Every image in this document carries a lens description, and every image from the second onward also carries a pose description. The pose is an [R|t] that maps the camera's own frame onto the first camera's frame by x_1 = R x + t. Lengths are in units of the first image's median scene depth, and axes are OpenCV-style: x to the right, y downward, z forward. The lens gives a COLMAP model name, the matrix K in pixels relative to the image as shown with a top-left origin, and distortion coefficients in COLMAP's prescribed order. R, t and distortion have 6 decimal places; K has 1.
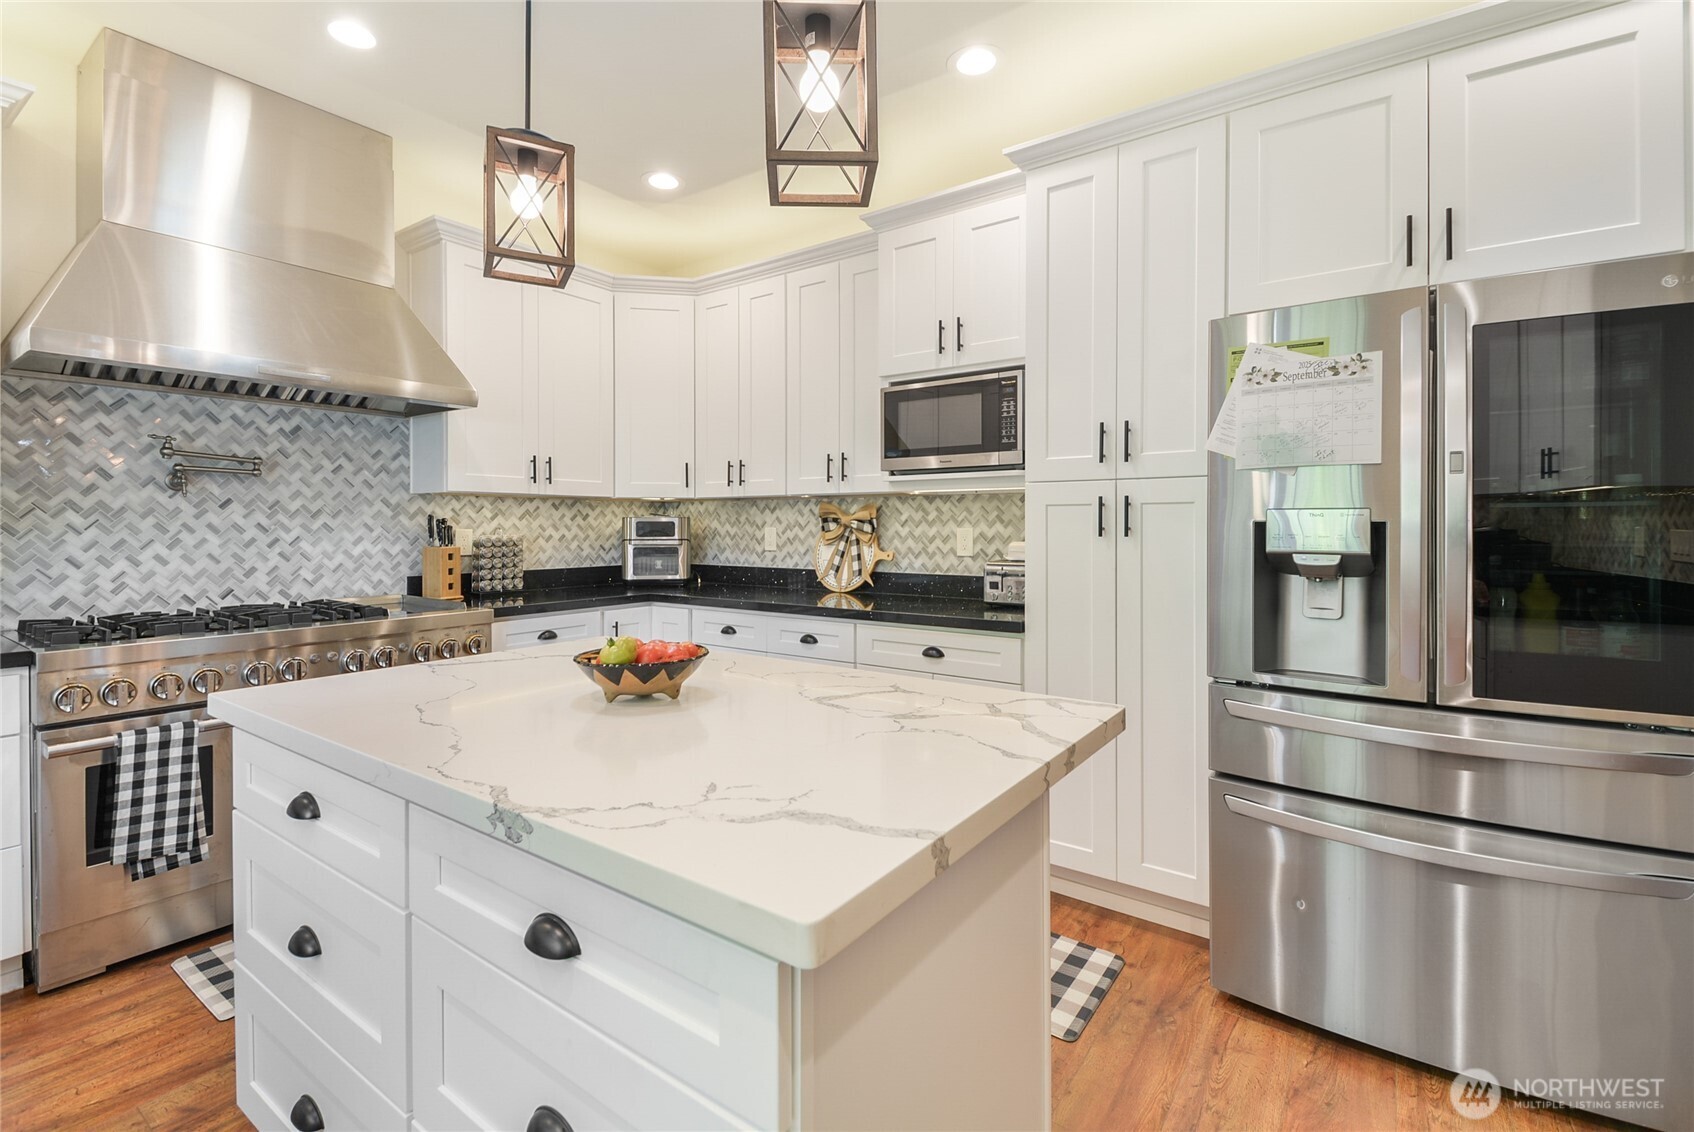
lens RADIAL K [[759.2, 0, 844.1], [0, 759.2, 542.7], [0, 0, 1]] dist [0.026911, -0.012637]
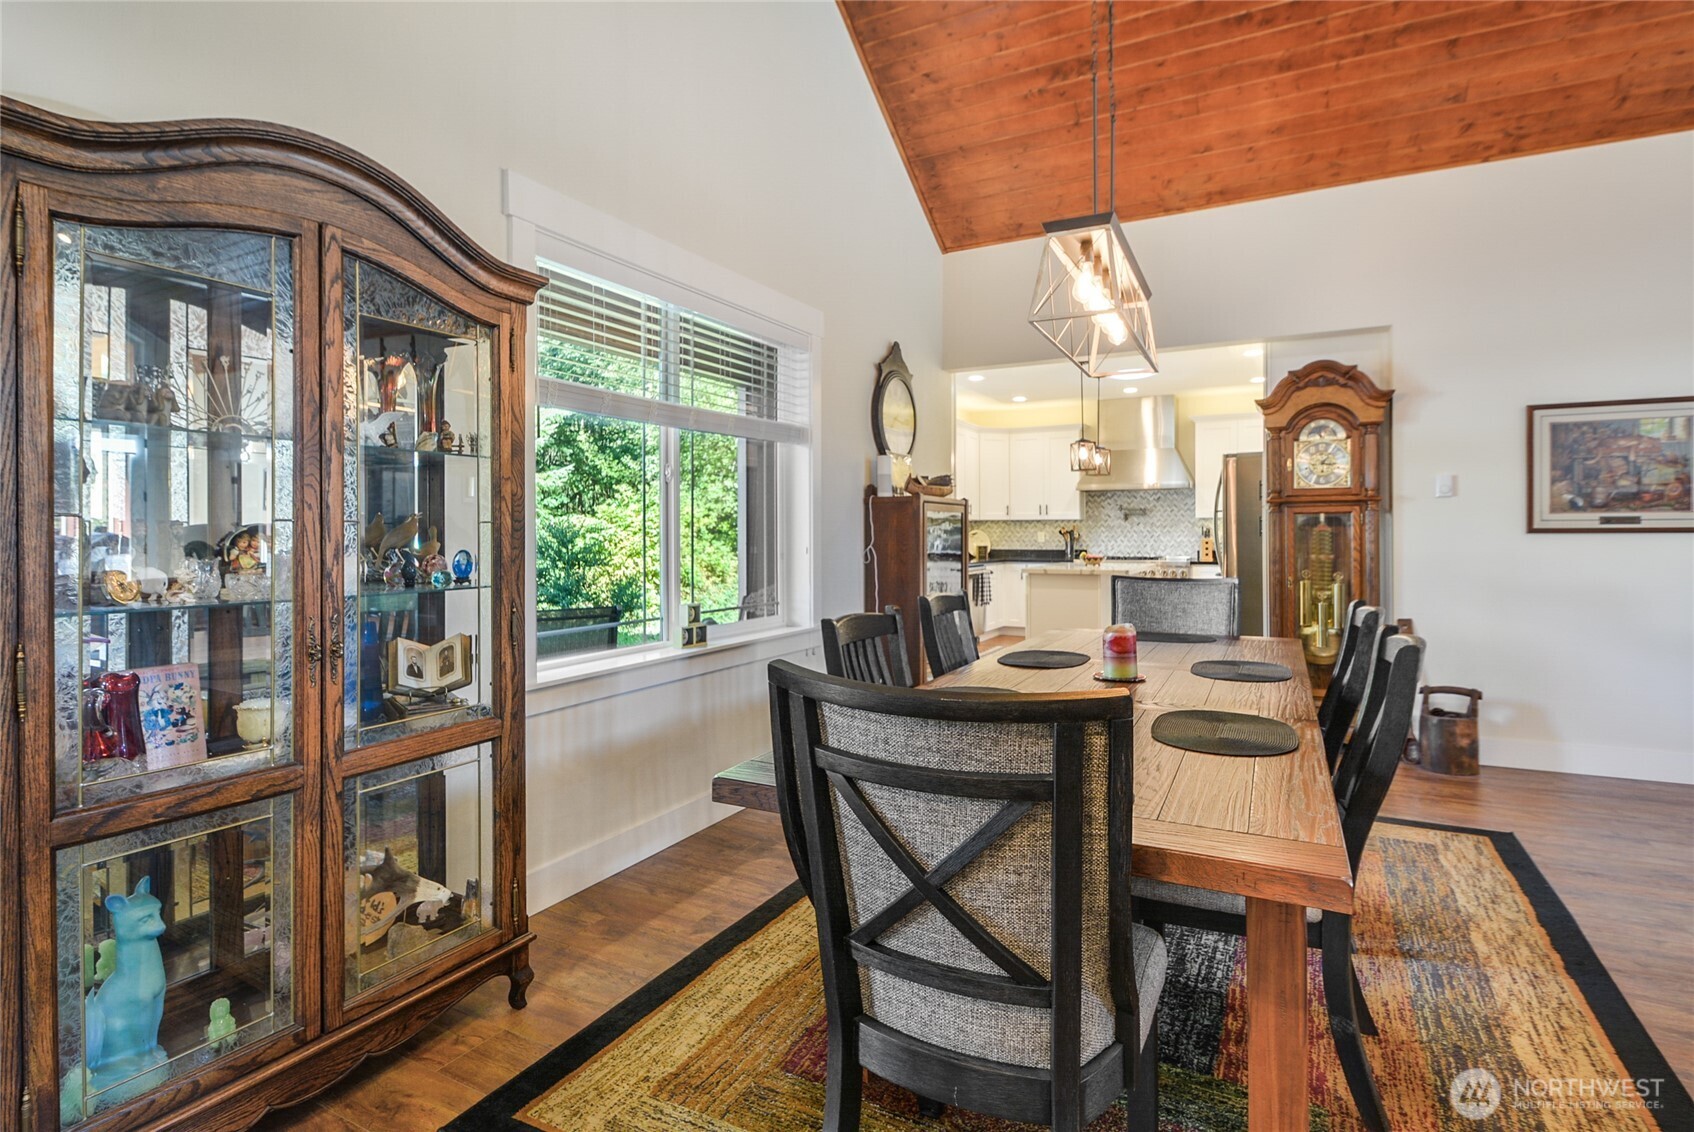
lens RADIAL K [[871.4, 0, 839.1], [0, 871.4, 538.3], [0, 0, 1]] dist [0.022571, -0.022535]
pose [[0.141130, 0.006400, -0.989970, 2.355020], [-0.017329, 0.999842, 0.003994, 0.013821], [0.989839, 0.016592, 0.141218, -0.659369]]
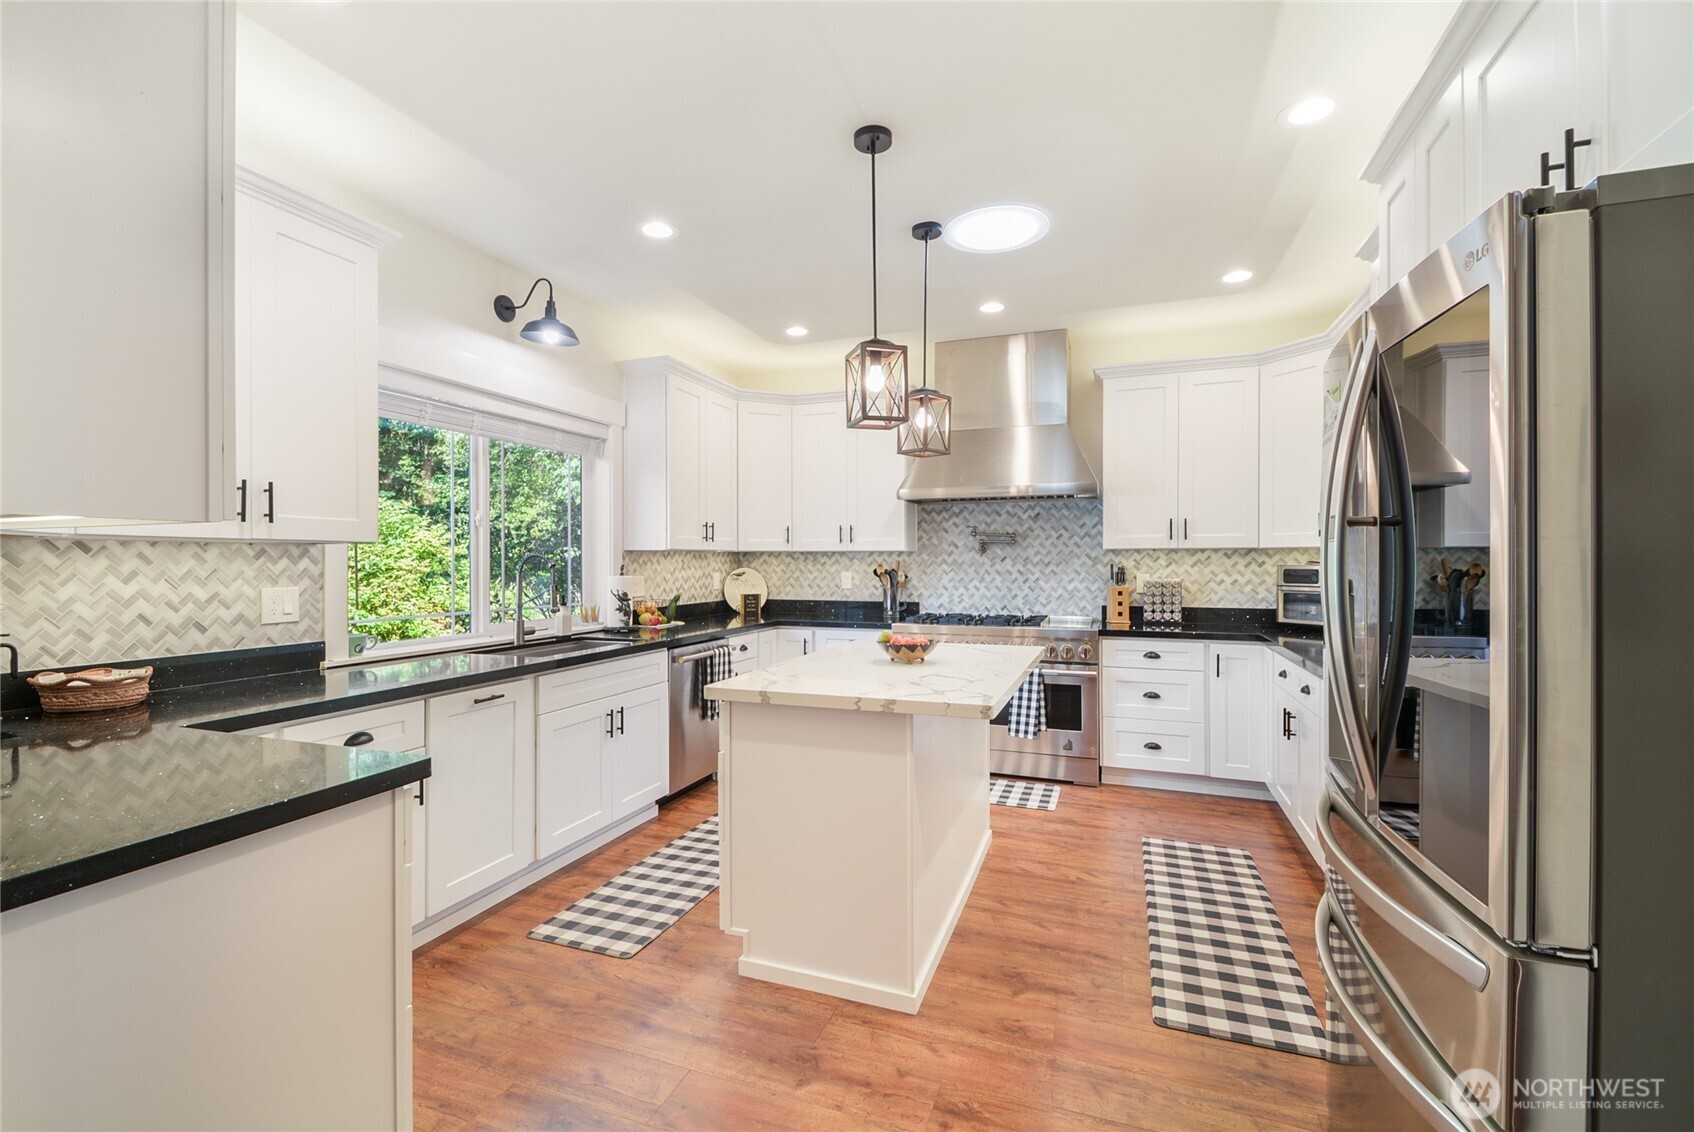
lens RADIAL K [[739.7, 0, 843.2], [0, 739.7, 563.4], [0, 0, 1]] dist [0.002730, 0.000103]
pose [[0.272947, 0.003927, -0.962021, 0.741293], [-0.020613, 0.999786, -0.001767, -0.027026], [0.961808, 0.020312, 0.272970, 0.129937]]
